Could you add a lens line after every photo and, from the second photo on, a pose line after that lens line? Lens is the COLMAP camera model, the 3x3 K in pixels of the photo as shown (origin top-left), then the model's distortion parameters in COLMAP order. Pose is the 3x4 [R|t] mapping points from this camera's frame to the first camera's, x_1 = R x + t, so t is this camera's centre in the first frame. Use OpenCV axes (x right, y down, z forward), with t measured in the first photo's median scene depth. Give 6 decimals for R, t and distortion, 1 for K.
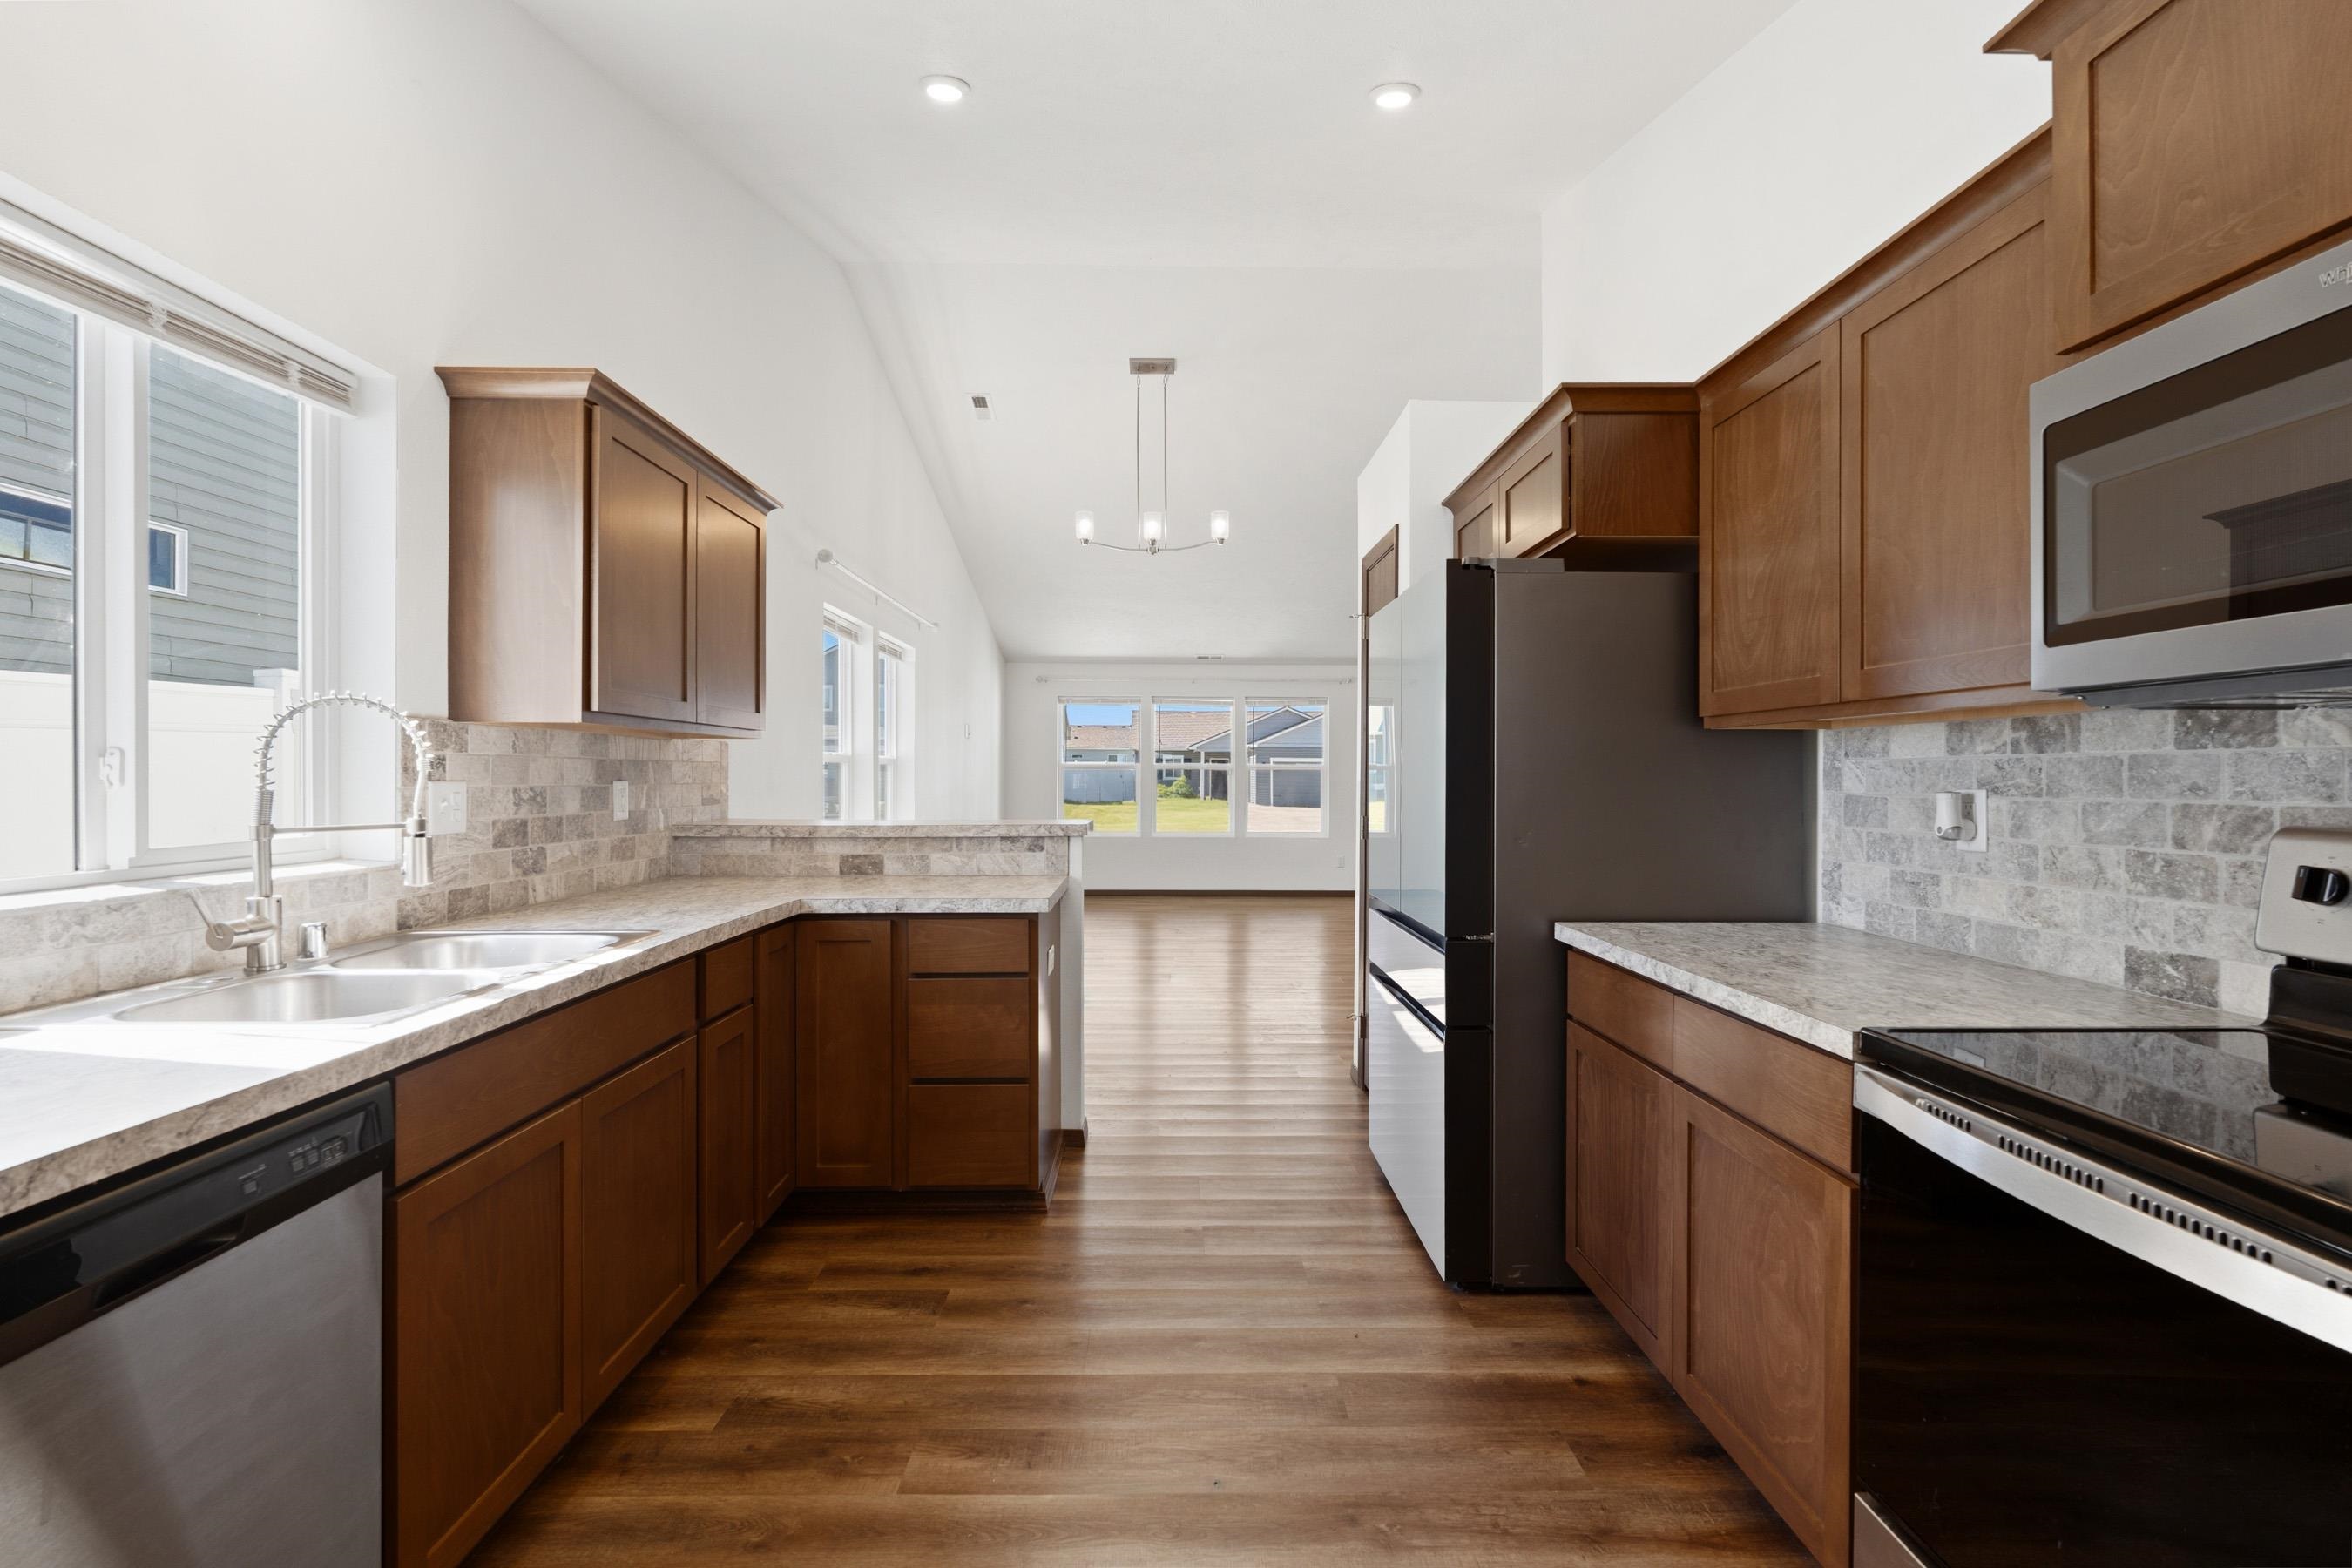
lens RADIAL K [[1023.1, 0, 1156.1], [0, 1023.1, 775.6], [0, 0, 1]] dist [-0.006980, 0.001914]
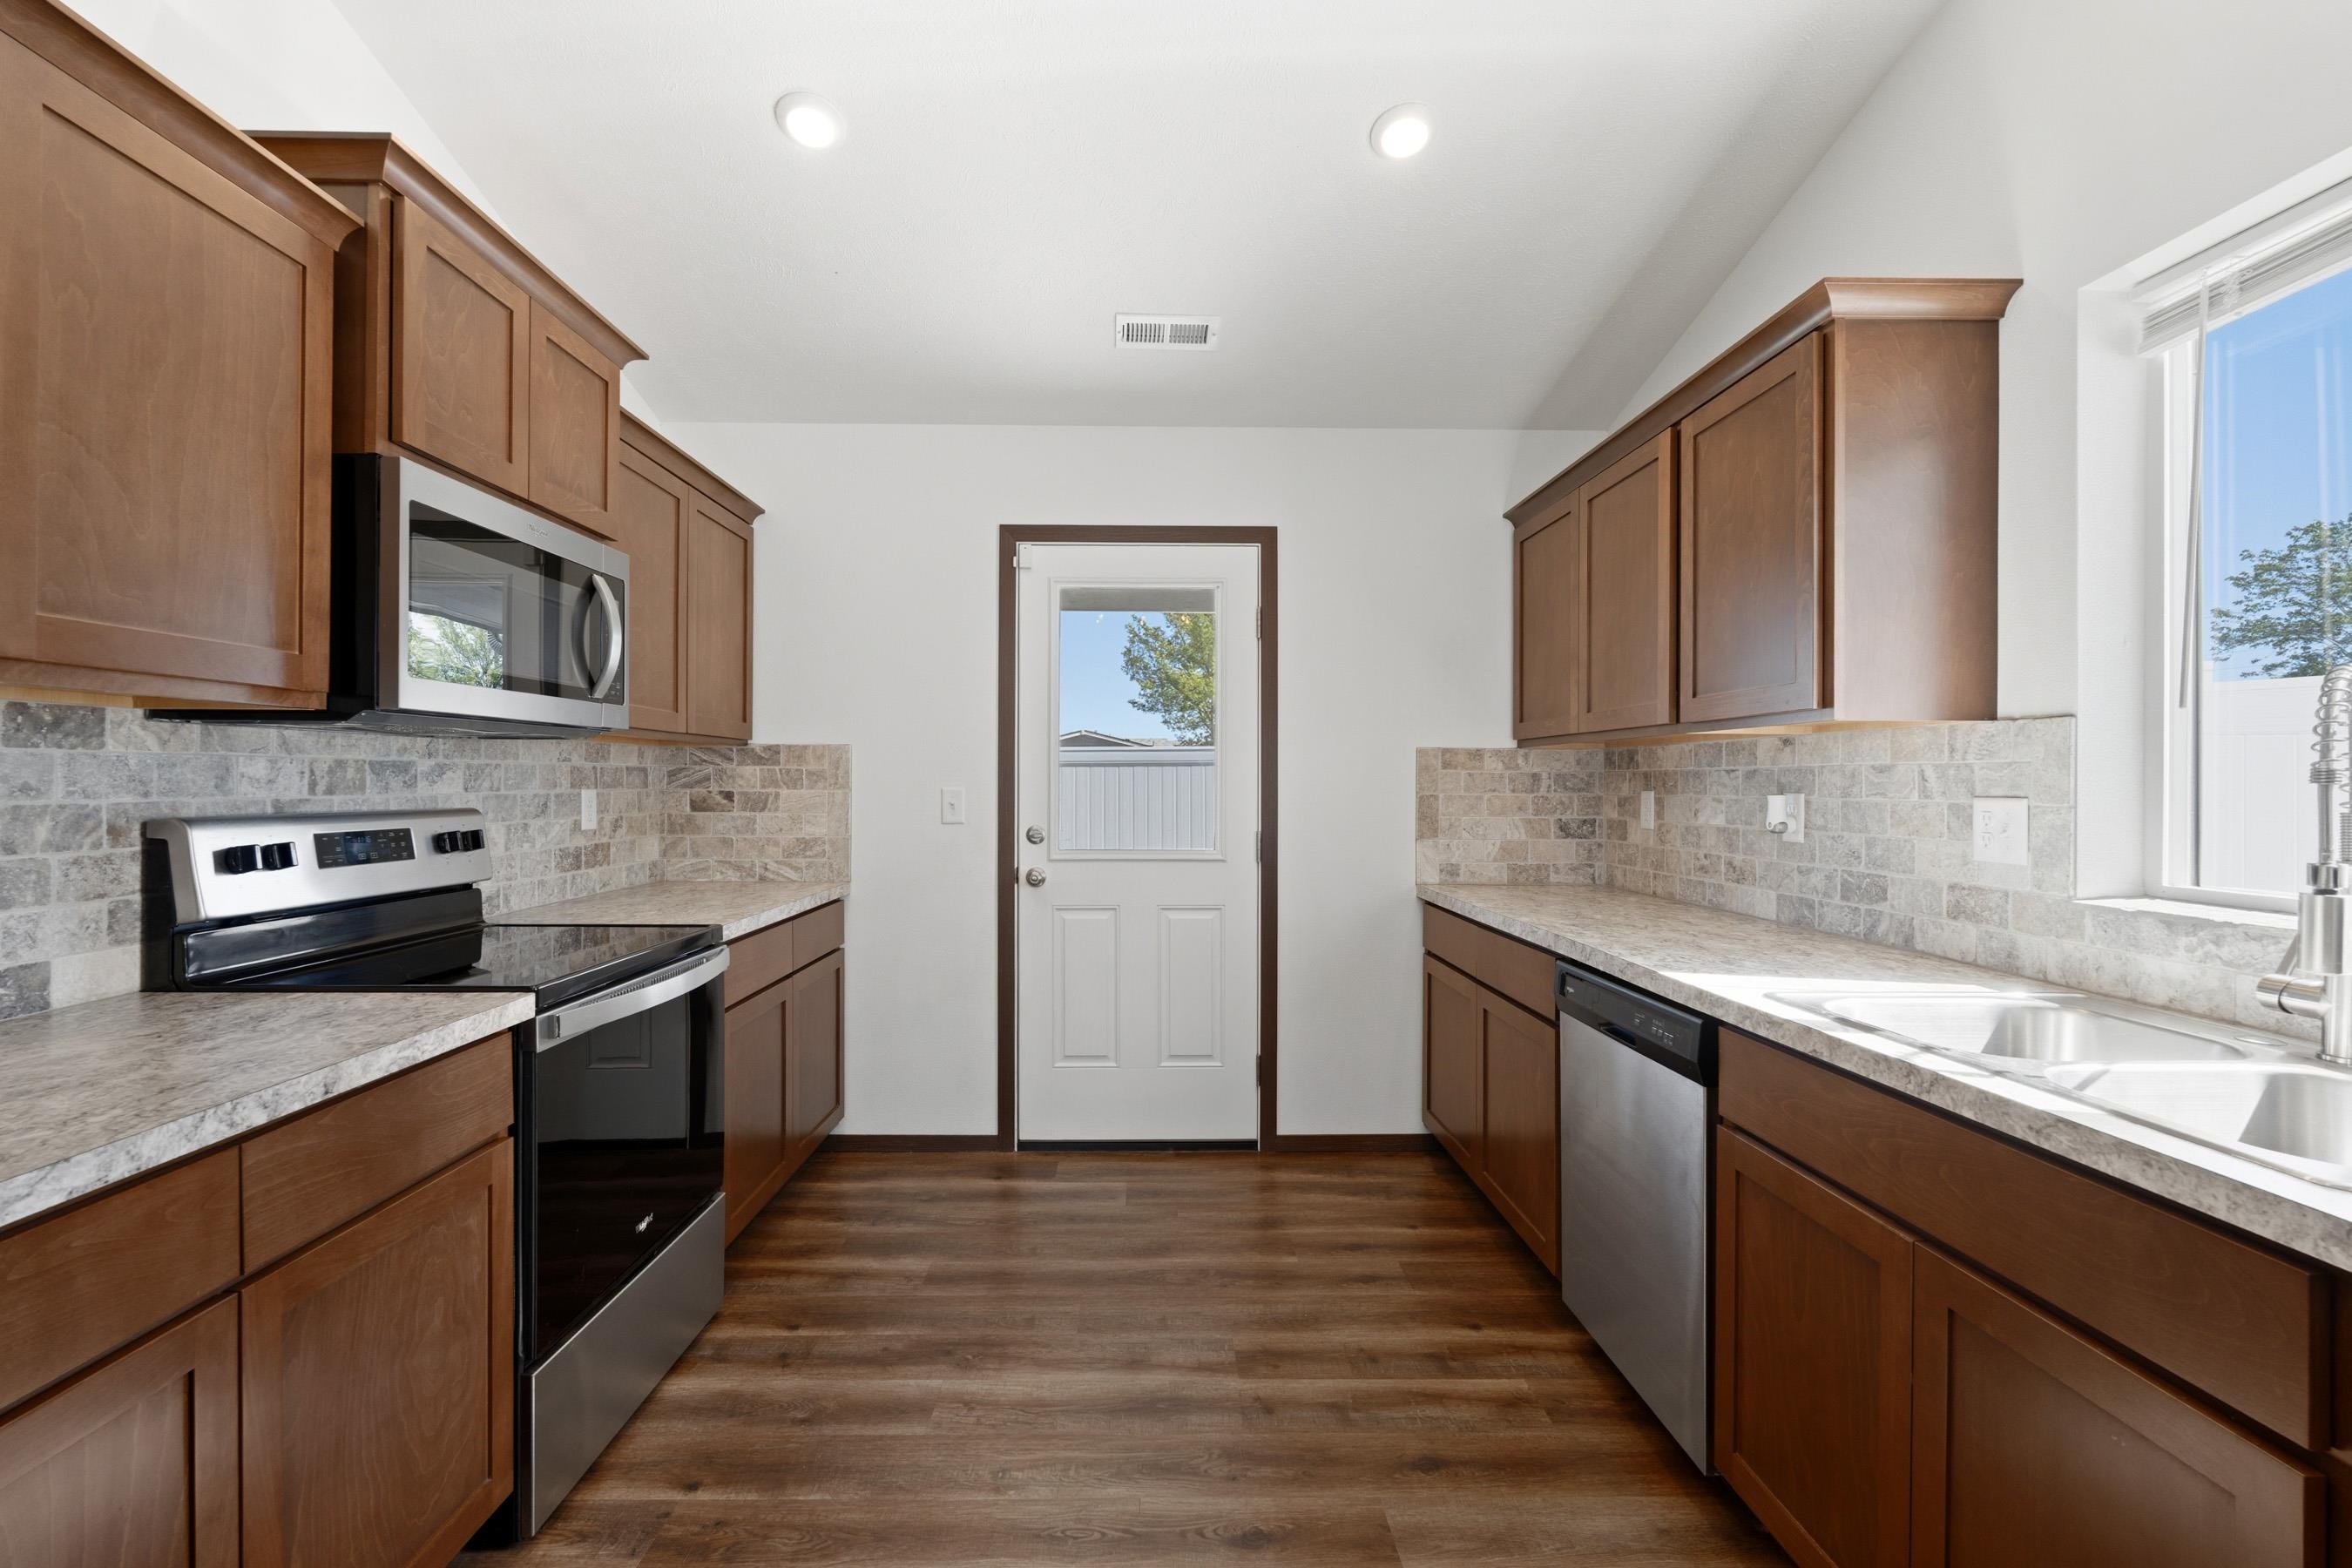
lens RADIAL K [[1023.1, 0, 1158.7], [0, 1023.1, 780.0], [0, 0, 1]] dist [-0.006980, 0.001914]
pose [[-0.999585, -0.007577, -0.027790, -0.011117], [-0.007586, 0.999971, 0.000196, -0.003349], [0.027787, 0.000407, -0.999614, 1.702534]]
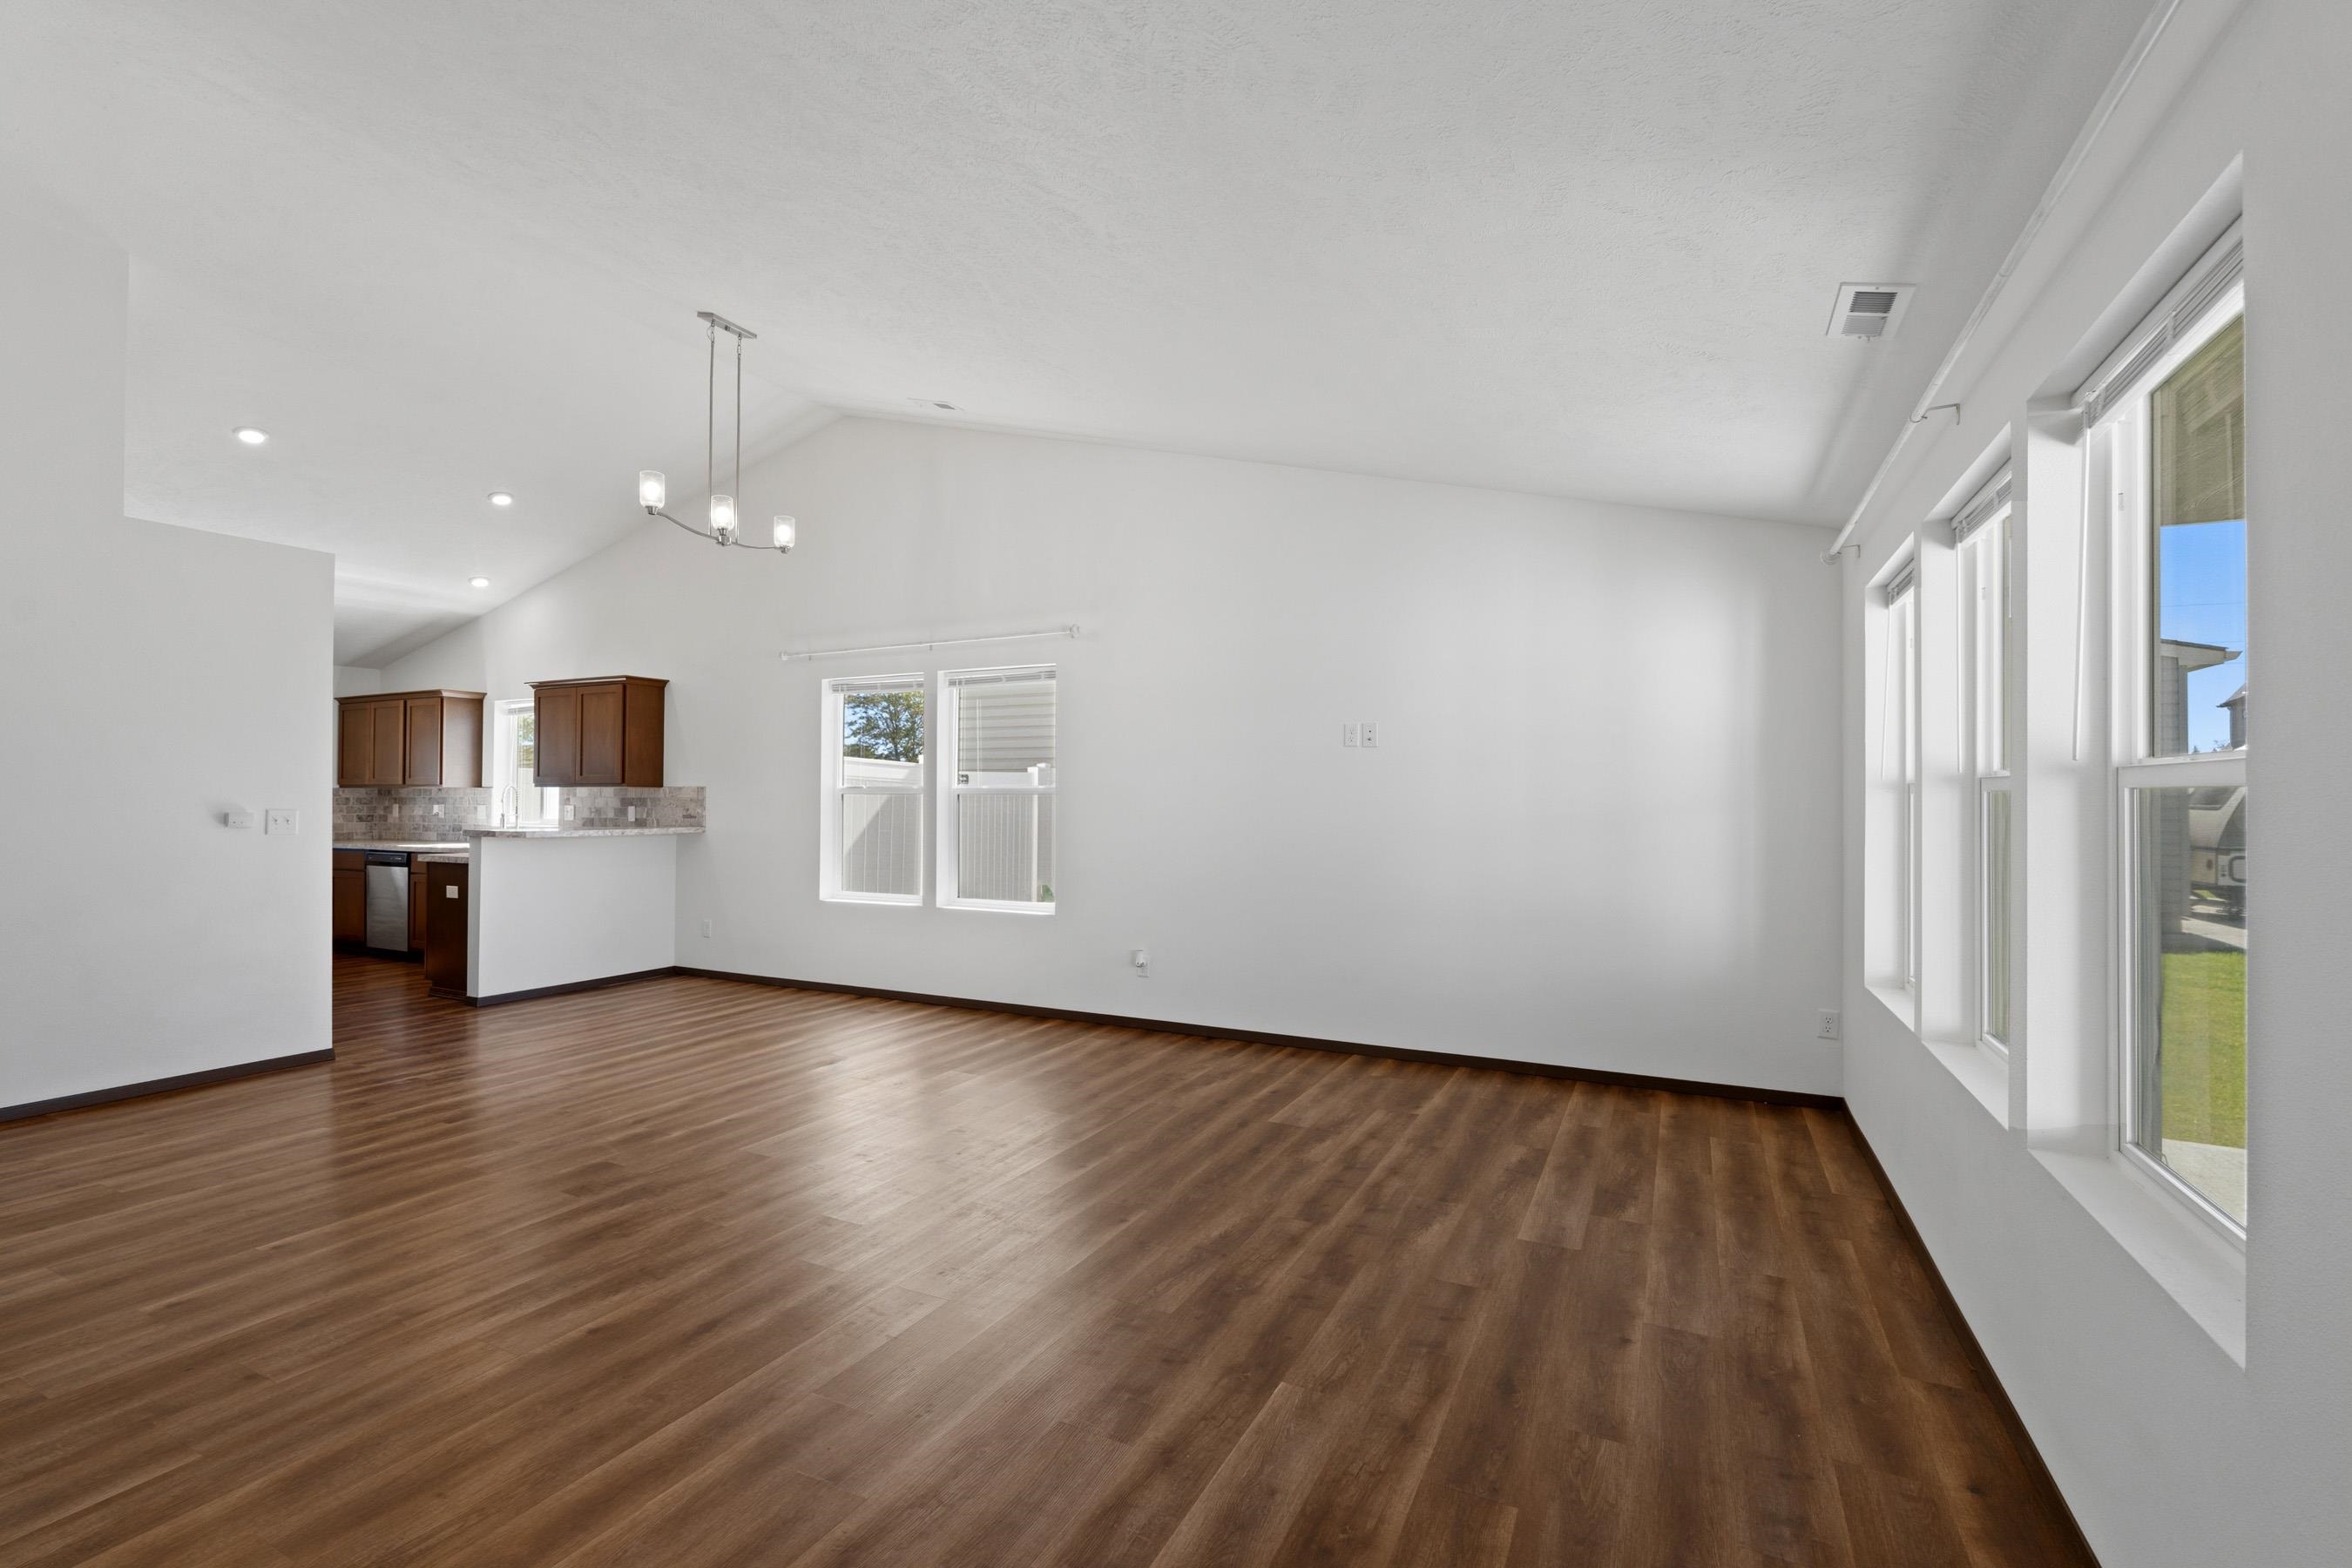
lens RADIAL K [[1023.1, 0, 1165.0], [0, 1023.1, 788.0], [0, 0, 1]] dist [-0.006980, 0.001914]
pose [[-0.439294, -0.016129, -0.898198, 2.015224], [-0.005208, 0.999868, -0.015407, -0.011902], [0.898328, -0.002091, -0.439320, 5.716793]]
